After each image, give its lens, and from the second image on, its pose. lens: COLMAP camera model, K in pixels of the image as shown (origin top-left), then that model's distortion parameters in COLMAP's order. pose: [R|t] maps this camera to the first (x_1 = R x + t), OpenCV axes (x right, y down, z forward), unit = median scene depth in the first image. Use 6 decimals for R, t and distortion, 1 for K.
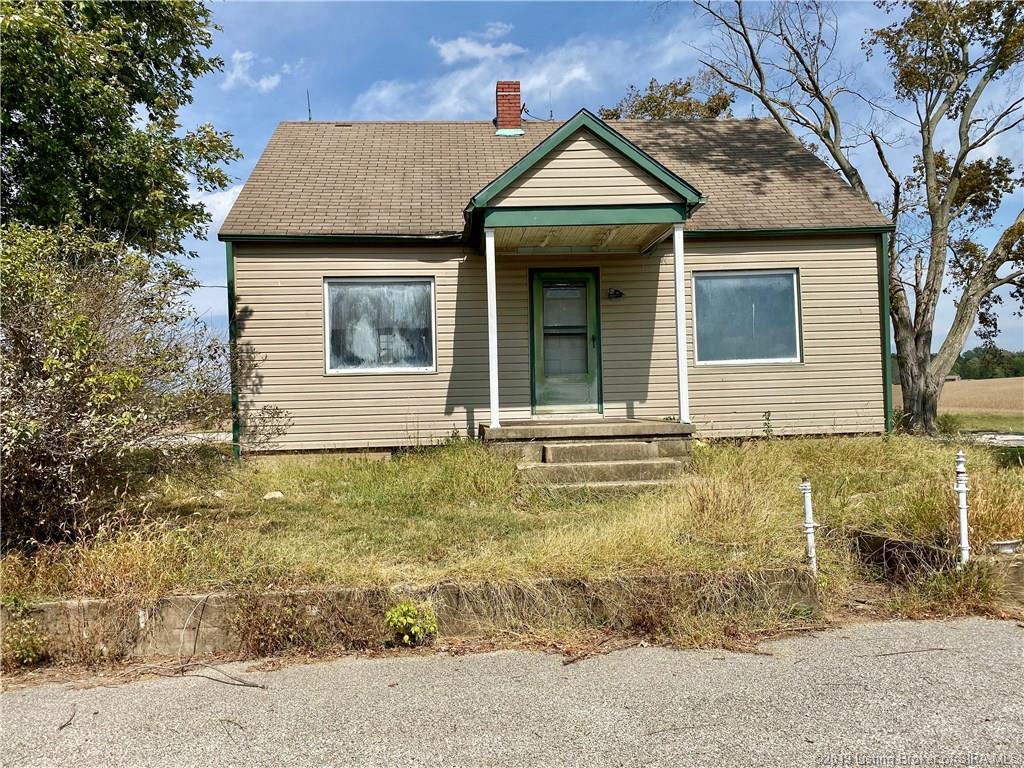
lens RADIAL K [[780.9, 0, 512.5], [0, 780.9, 380.9], [0, 0, 1]] dist [0.009901, -0.008866]
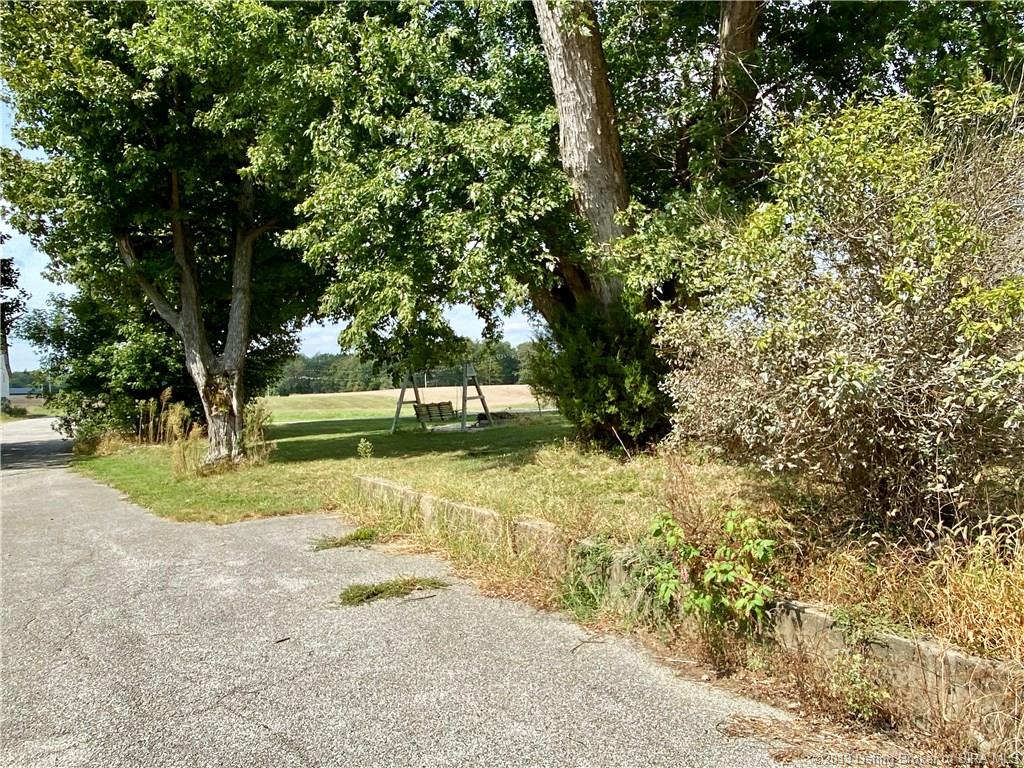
lens RADIAL K [[717.5, 0, 512.2], [0, 717.5, 377.1], [0, 0, 1]] dist [-0.006458, -0.001984]
pose [[0.427789, 0.021504, -0.903623, -0.174843], [0.036114, 0.998512, 0.040859, 0.023165], [0.903157, -0.050113, 0.426376, 0.430012]]
